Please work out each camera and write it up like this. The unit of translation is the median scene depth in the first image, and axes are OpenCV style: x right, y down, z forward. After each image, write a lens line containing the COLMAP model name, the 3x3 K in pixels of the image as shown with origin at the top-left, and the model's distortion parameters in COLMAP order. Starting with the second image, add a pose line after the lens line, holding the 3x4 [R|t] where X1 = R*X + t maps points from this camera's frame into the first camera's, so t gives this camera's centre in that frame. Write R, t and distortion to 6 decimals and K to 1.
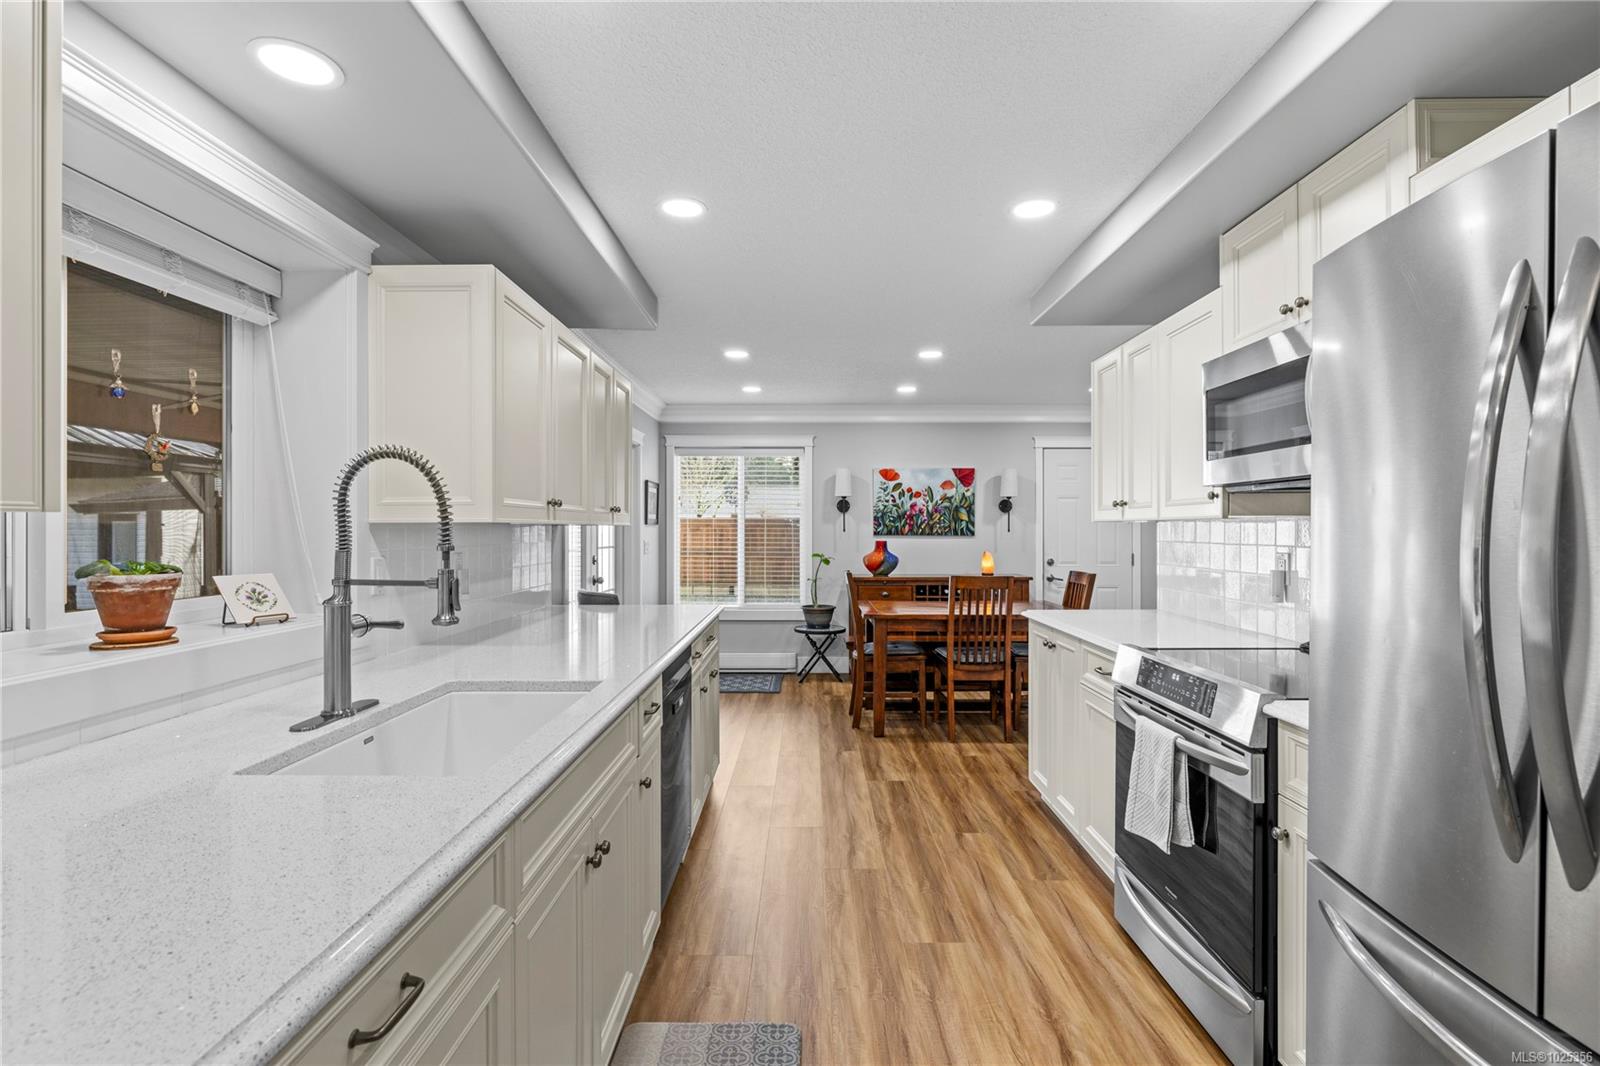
lens RADIAL K [[754.2, 0, 800.0], [0, 754.2, 533.0], [0, 0, 1]] dist [-0.003775, -0.000359]
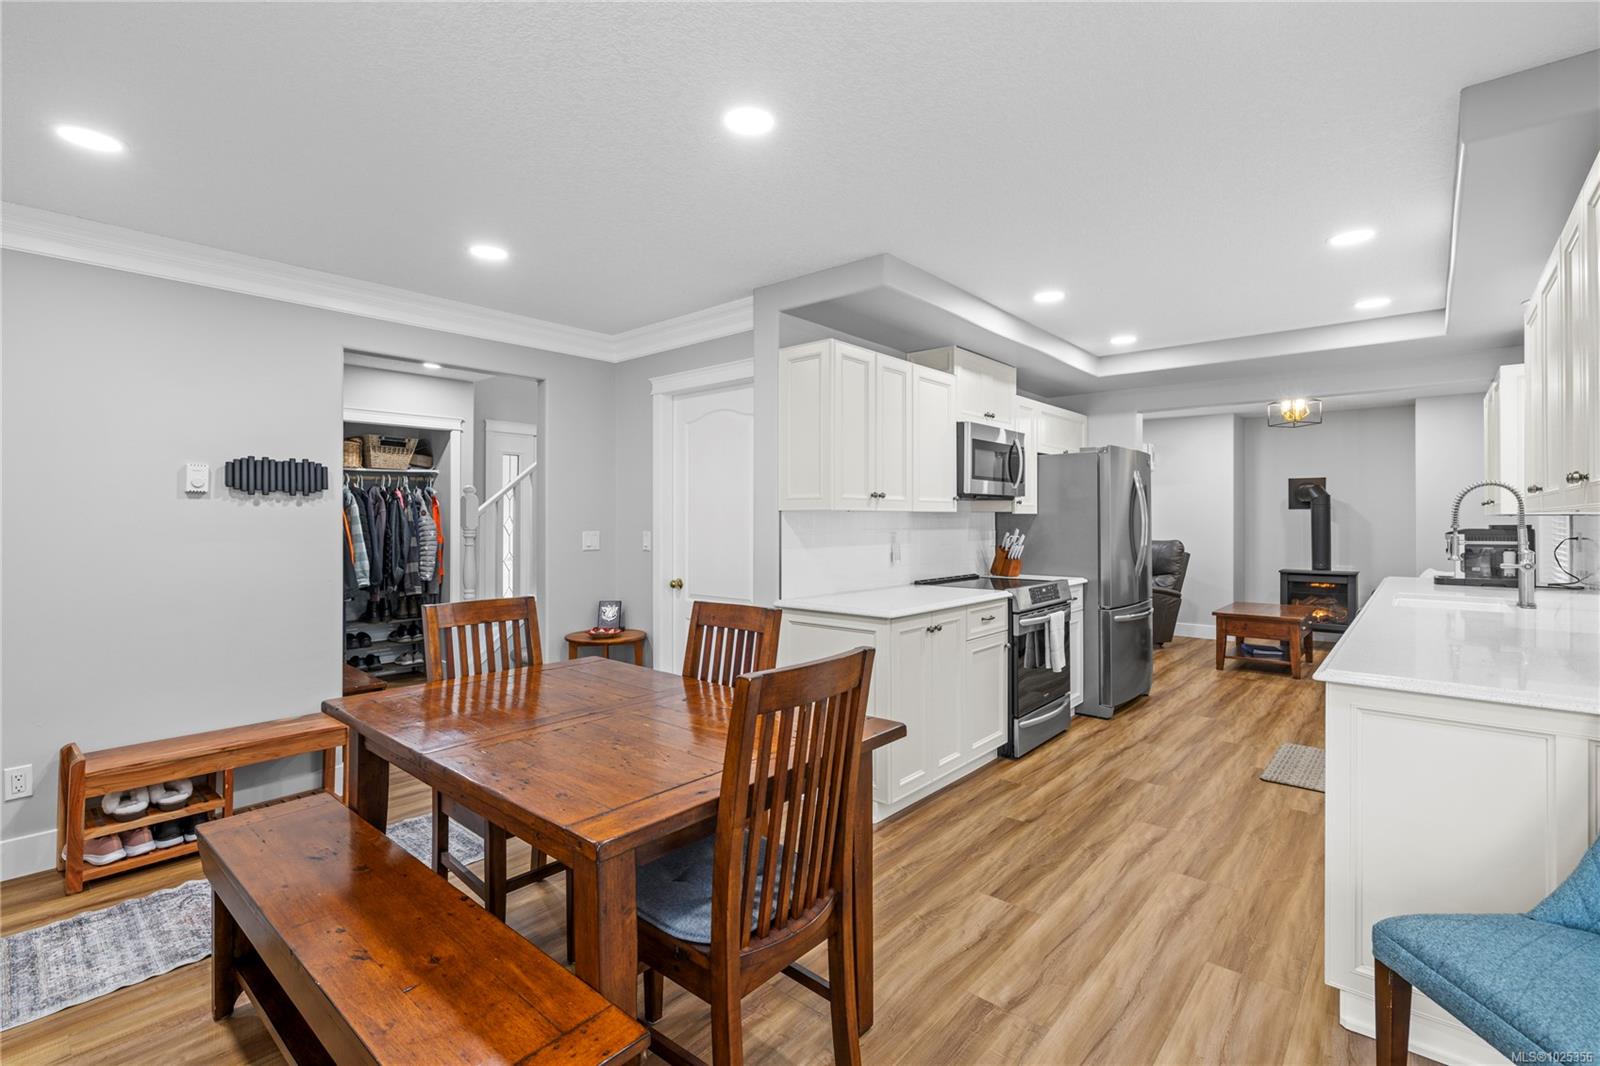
lens RADIAL K [[720.5, 0, 805.1], [0, 720.5, 525.9], [0, 0, 1]] dist [-0.005022, 0.000378]
pose [[-0.761888, -0.007739, 0.647663, -0.086912], [0.002823, 0.999879, 0.015268, -0.005705], [-0.647703, 0.013461, -0.761774, 0.915480]]
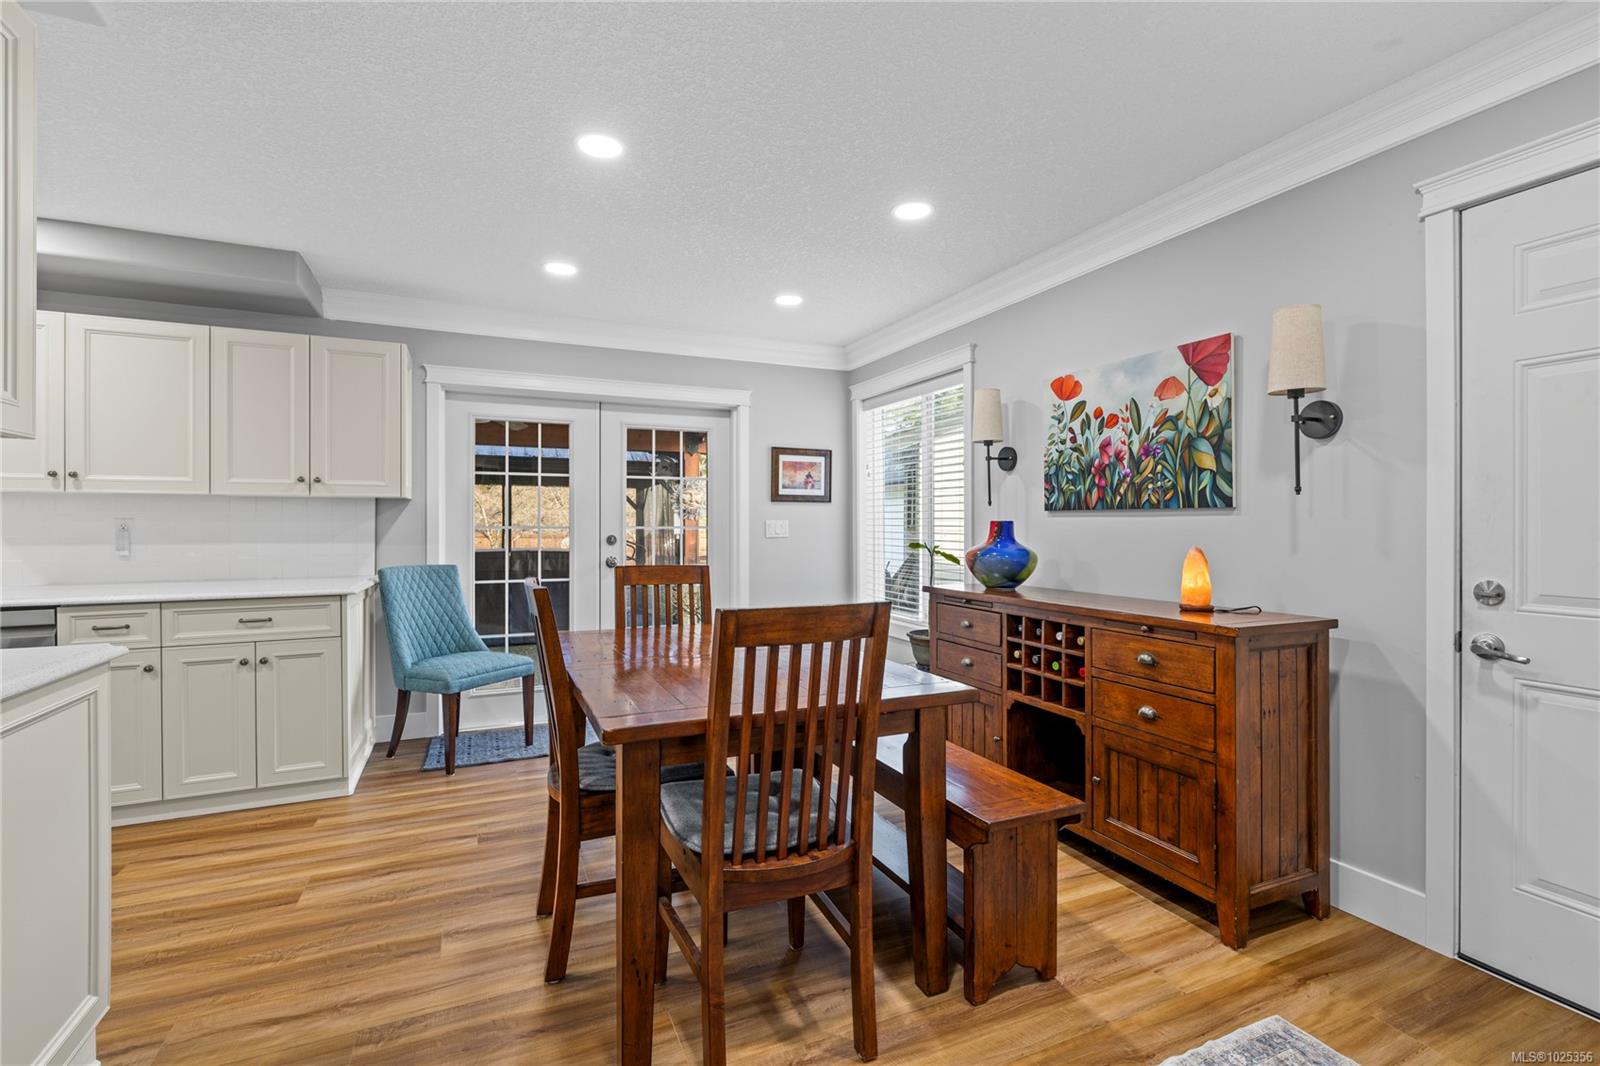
lens RADIAL K [[720.5, 0, 805.1], [0, 720.5, 525.9], [0, 0, 1]] dist [-0.005022, 0.000378]
pose [[0.416768, 0.001441, -0.909012, 0.475458], [-0.007133, 0.999973, -0.001685, 0.015045], [0.908985, 0.007186, 0.416767, 0.649385]]
